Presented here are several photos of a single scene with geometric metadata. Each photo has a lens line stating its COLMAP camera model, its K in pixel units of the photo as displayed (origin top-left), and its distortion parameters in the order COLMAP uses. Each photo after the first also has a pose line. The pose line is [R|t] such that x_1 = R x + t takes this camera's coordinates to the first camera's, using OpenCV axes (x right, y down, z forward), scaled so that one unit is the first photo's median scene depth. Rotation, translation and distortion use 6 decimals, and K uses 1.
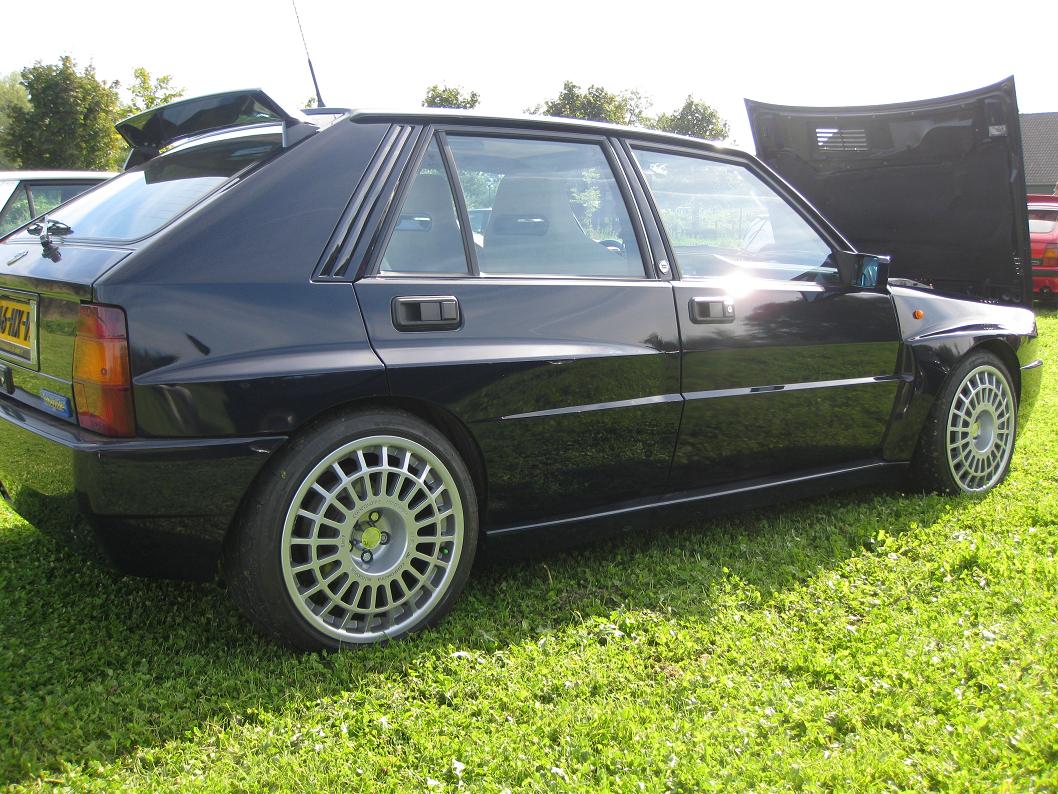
lens RADIAL K [[1128.8, 0, 529.0], [0, 1128.8, 397.0], [0, 0, 1]] dist [-0.136957, 0.037469]
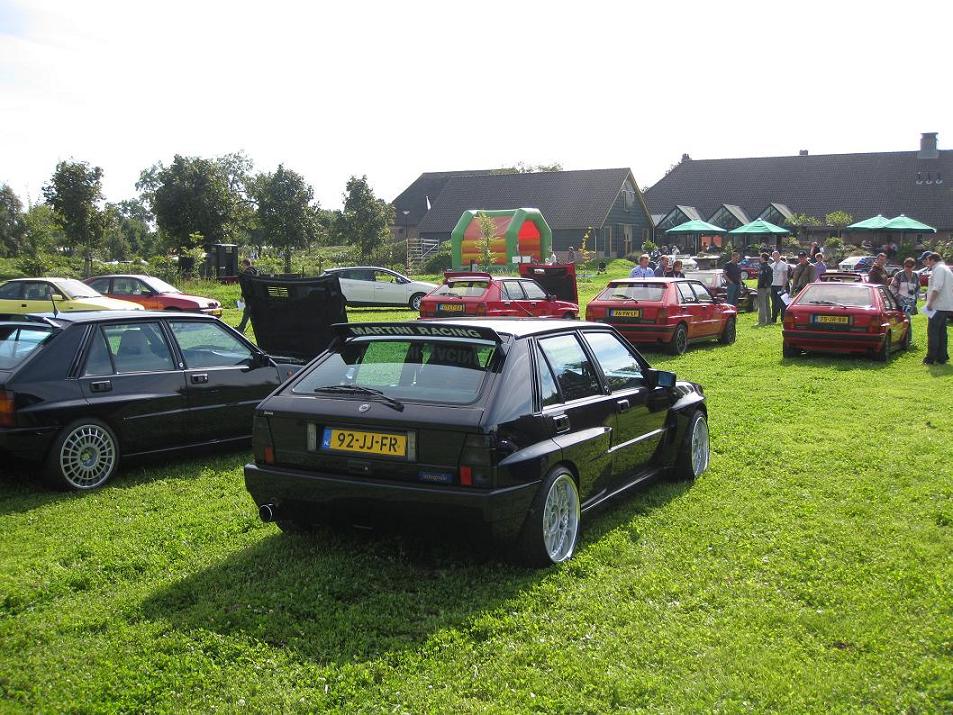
lens RADIAL K [[1016.8, 0, 476.5], [0, 1016.8, 357.5], [0, 0, 1]] dist [-0.136957, 0.037469]
pose [[0.951110, -0.033401, 0.307040, 0.059196], [0.049620, 0.997746, -0.045167, 0.024686], [-0.304840, 0.058194, 0.950624, -2.082023]]
